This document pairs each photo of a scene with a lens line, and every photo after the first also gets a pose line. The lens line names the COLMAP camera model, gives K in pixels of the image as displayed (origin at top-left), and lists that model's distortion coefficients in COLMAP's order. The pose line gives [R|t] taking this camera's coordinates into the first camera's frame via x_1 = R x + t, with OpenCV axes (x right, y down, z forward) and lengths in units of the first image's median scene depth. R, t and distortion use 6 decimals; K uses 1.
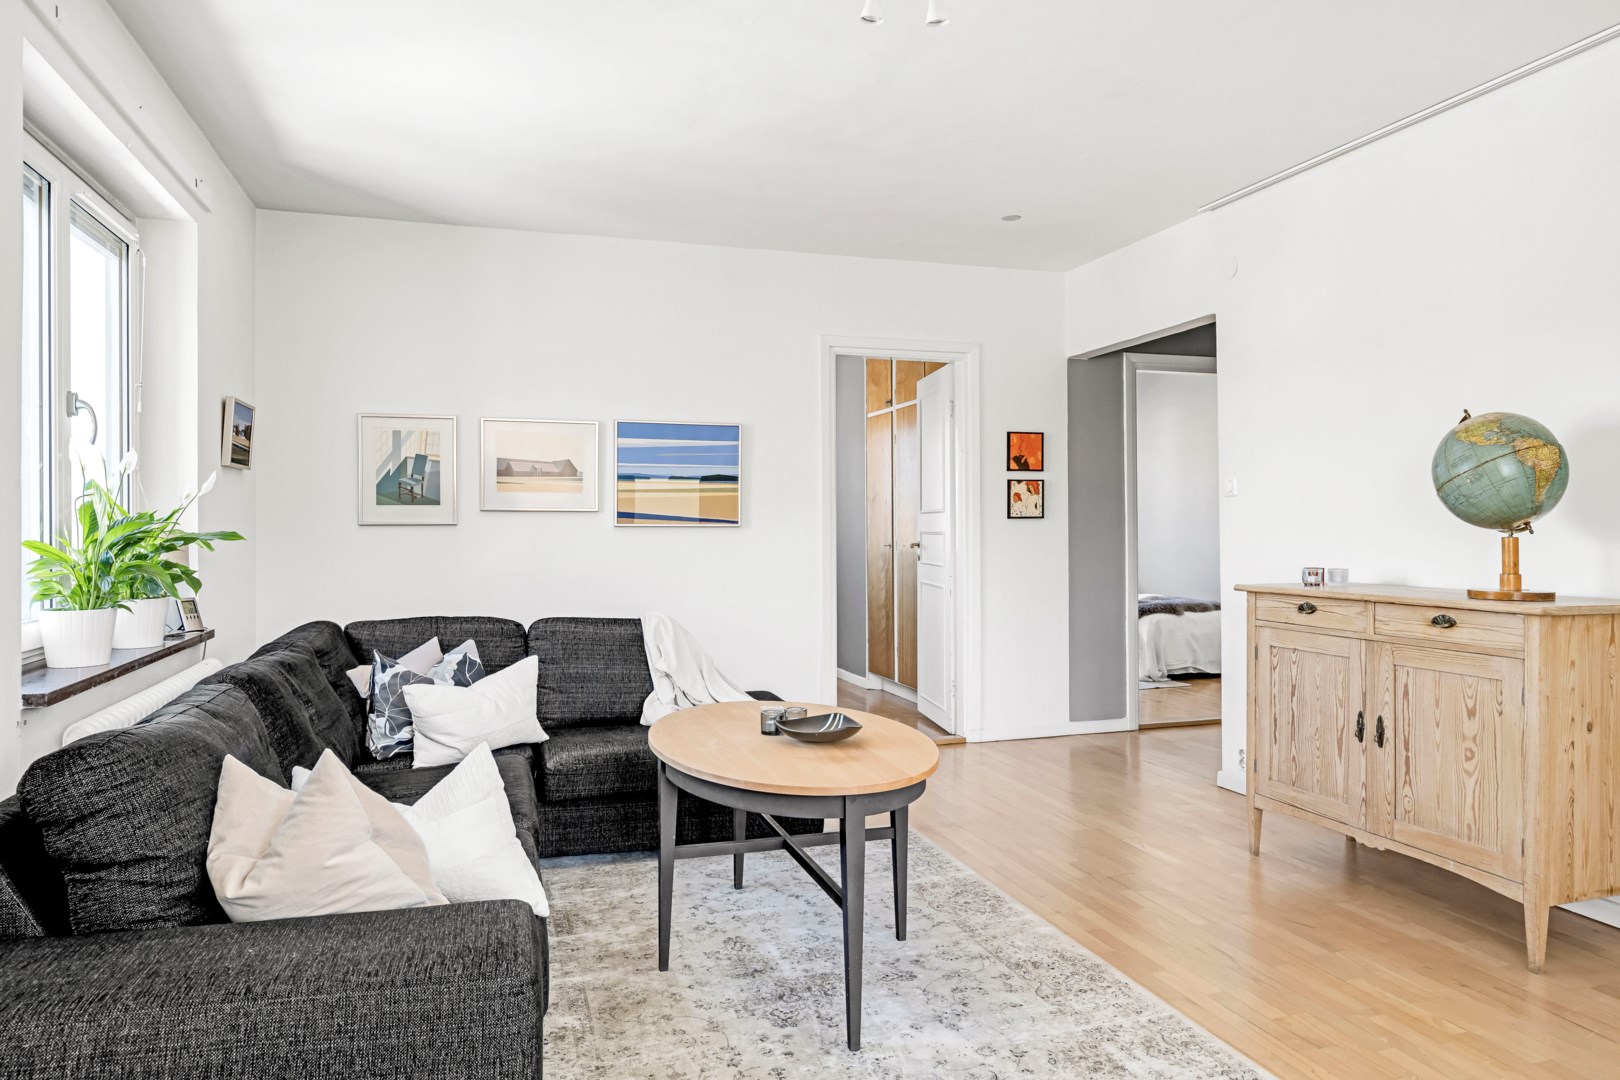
lens RADIAL K [[1056.3, 0, 810.0], [0, 1056.3, 540.0], [0, 0, 1]] dist [-0.002748, 0.000214]
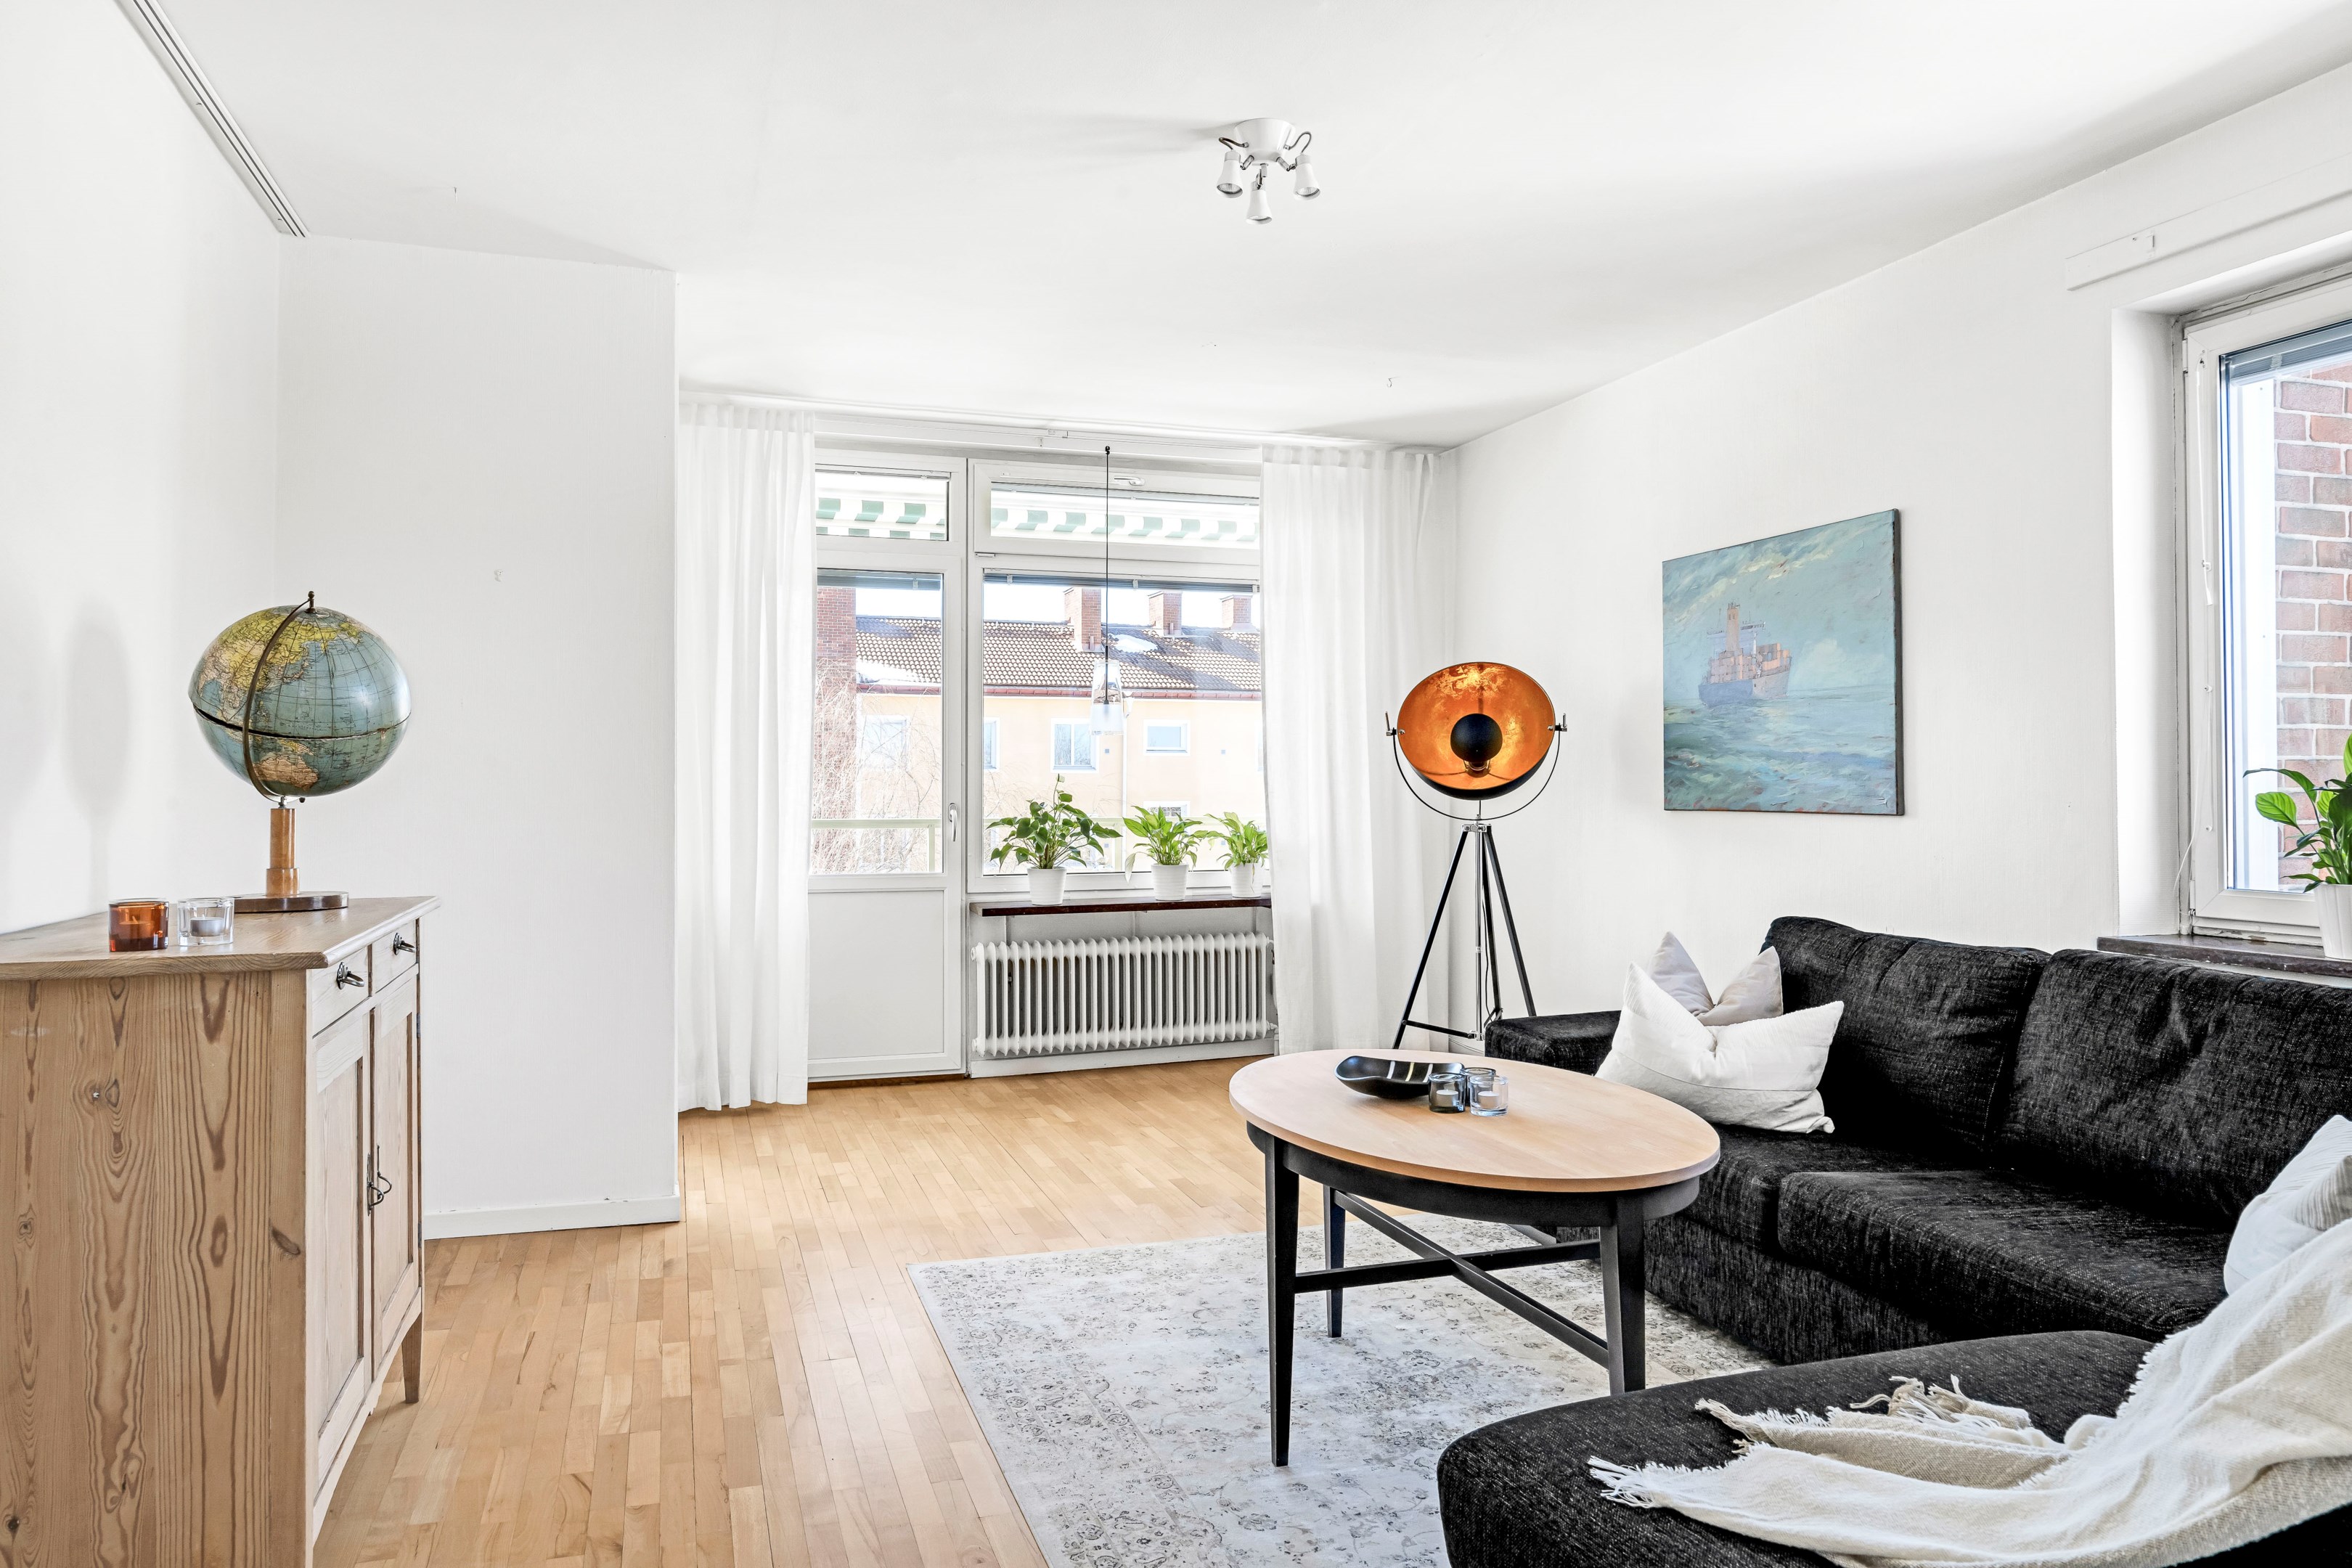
lens RADIAL K [[1552.8, 0, 1175.9], [0, 1552.8, 751.0], [0, 0, 1]] dist [-0.004903, 0.001719]
pose [[-0.999989, 0.004481, -0.001414, 0.161140], [0.004502, 0.999876, -0.015075, -0.020370], [0.001346, -0.015081, -0.999885, 2.103106]]
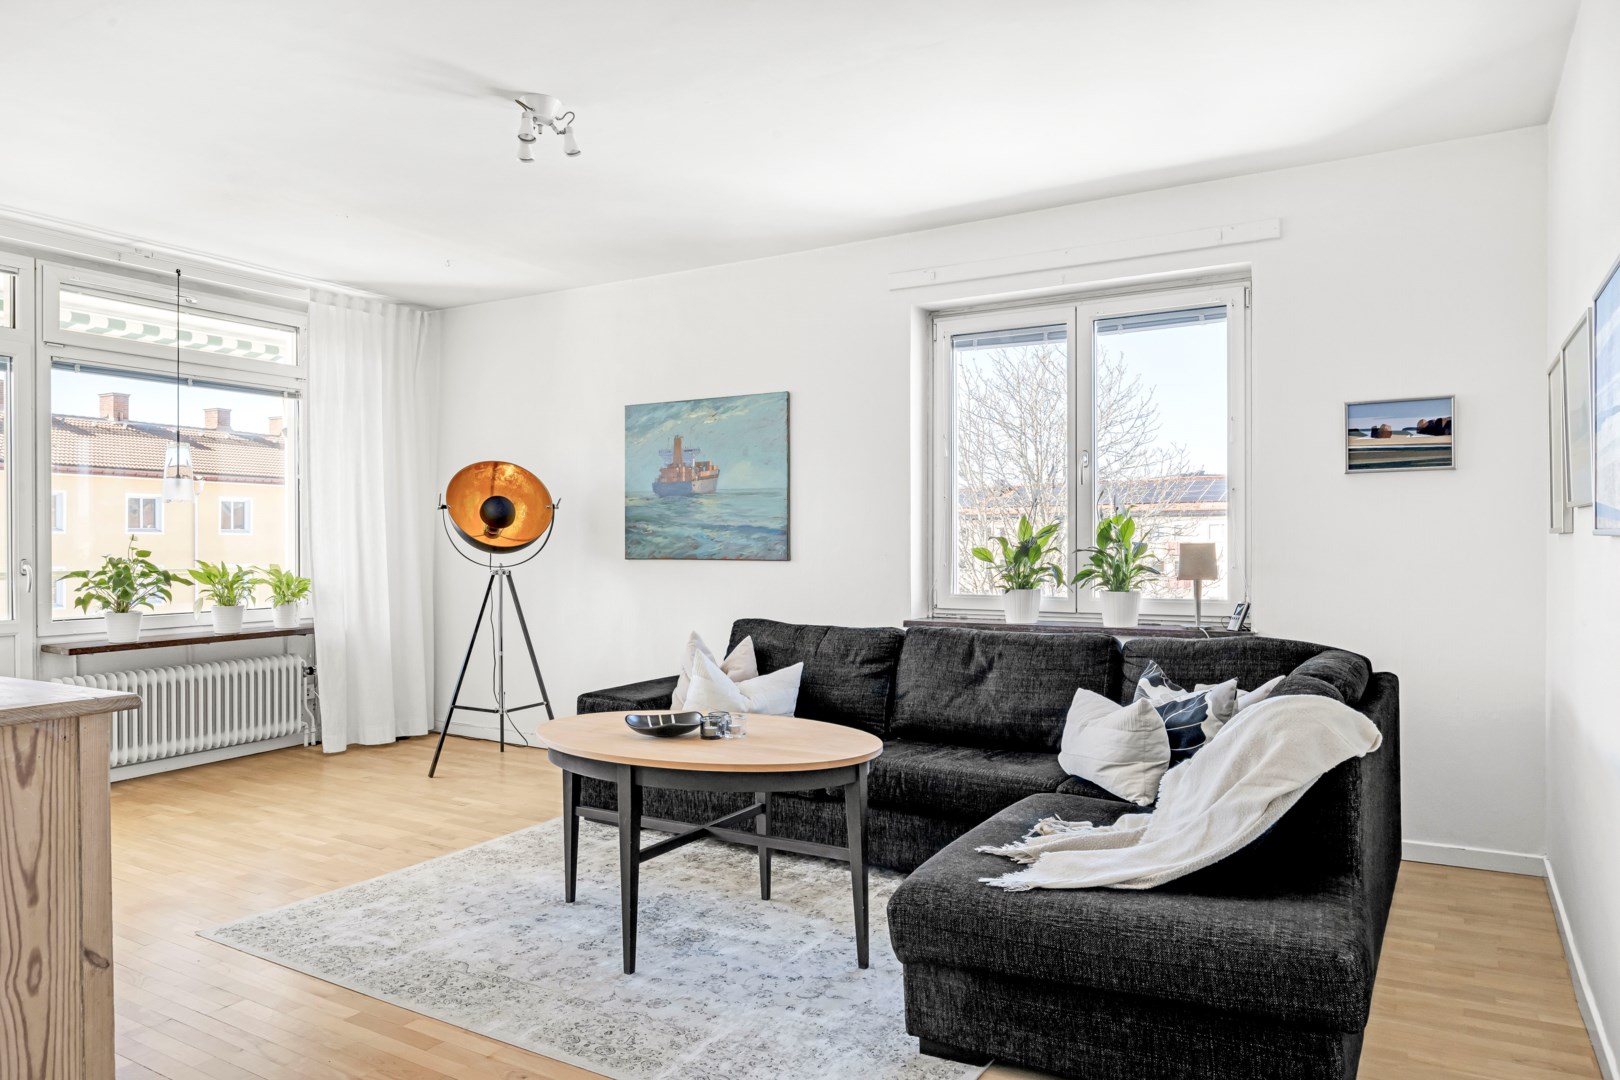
lens RADIAL K [[1056.3, 0, 810.0], [0, 1056.3, 540.0], [0, 0, 1]] dist [-0.002748, 0.000214]
pose [[-0.753761, 0.001260, -0.657147, 0.657153], [-0.001928, 0.999990, 0.004129, -0.021582], [0.657146, 0.004380, -0.753751, 2.027248]]
